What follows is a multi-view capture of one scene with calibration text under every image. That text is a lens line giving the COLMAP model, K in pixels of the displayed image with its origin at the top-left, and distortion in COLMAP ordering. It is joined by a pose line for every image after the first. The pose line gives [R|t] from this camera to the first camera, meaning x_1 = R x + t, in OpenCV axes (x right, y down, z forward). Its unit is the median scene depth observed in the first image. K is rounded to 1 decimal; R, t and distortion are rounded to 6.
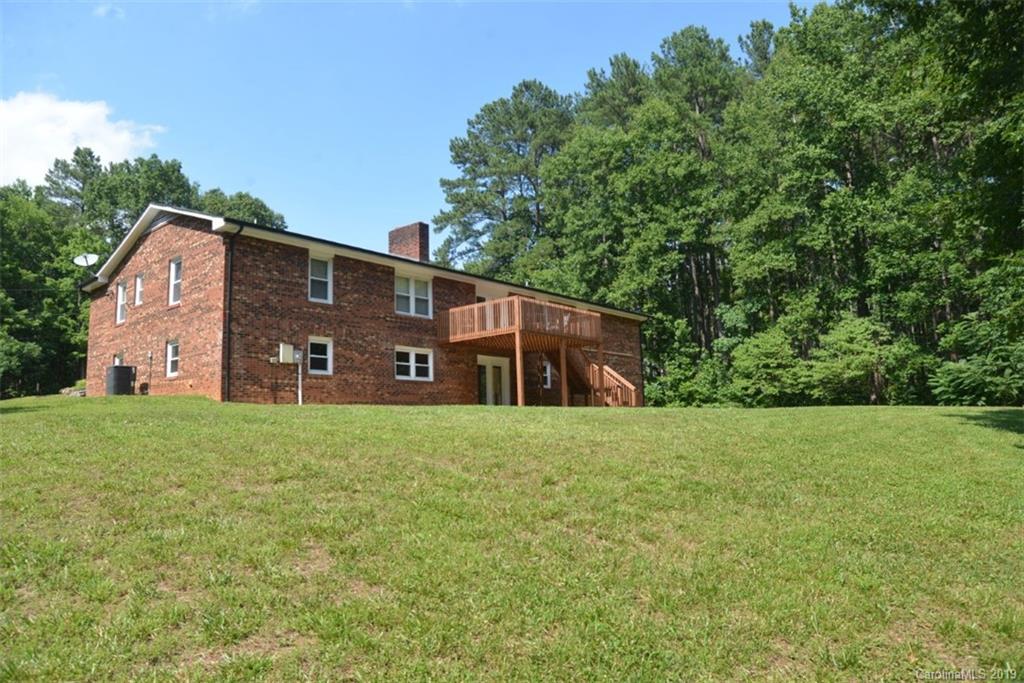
lens RADIAL K [[717.5, 0, 512.3], [0, 717.5, 338.5], [0, 0, 1]] dist [-0.093135, 0.036679]
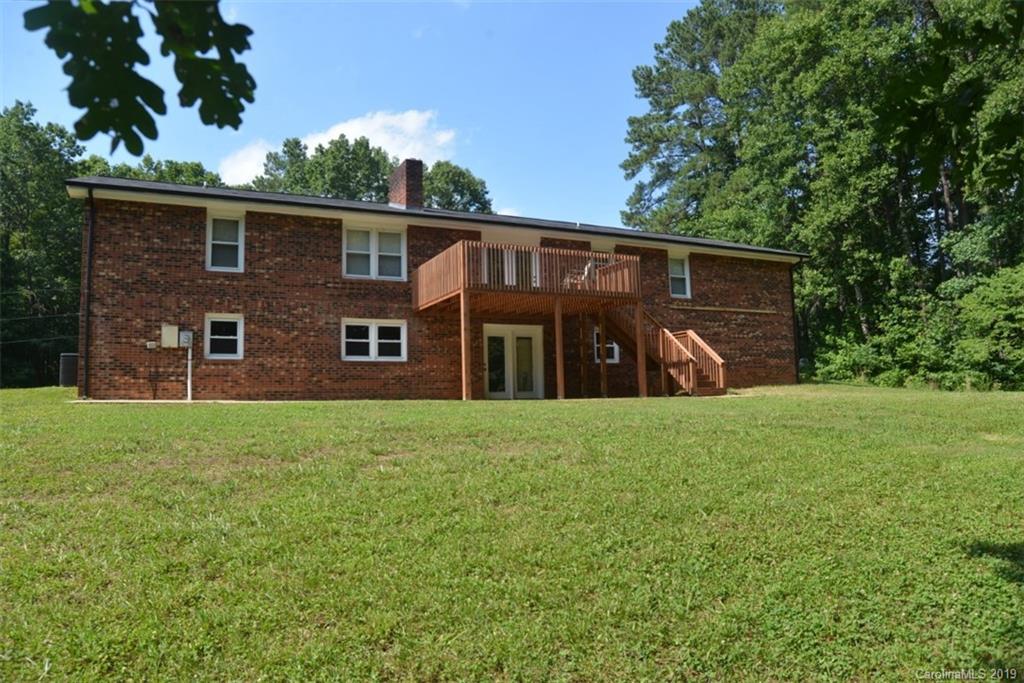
lens RADIAL K [[717.5, 0, 510.8], [0, 717.5, 335.5], [0, 0, 1]] dist [-0.093135, 0.036679]
pose [[0.910302, -0.033333, -0.412601, 0.268635], [0.053649, 0.997846, 0.037748, 0.007297], [0.410454, -0.056498, 0.910130, 0.290681]]
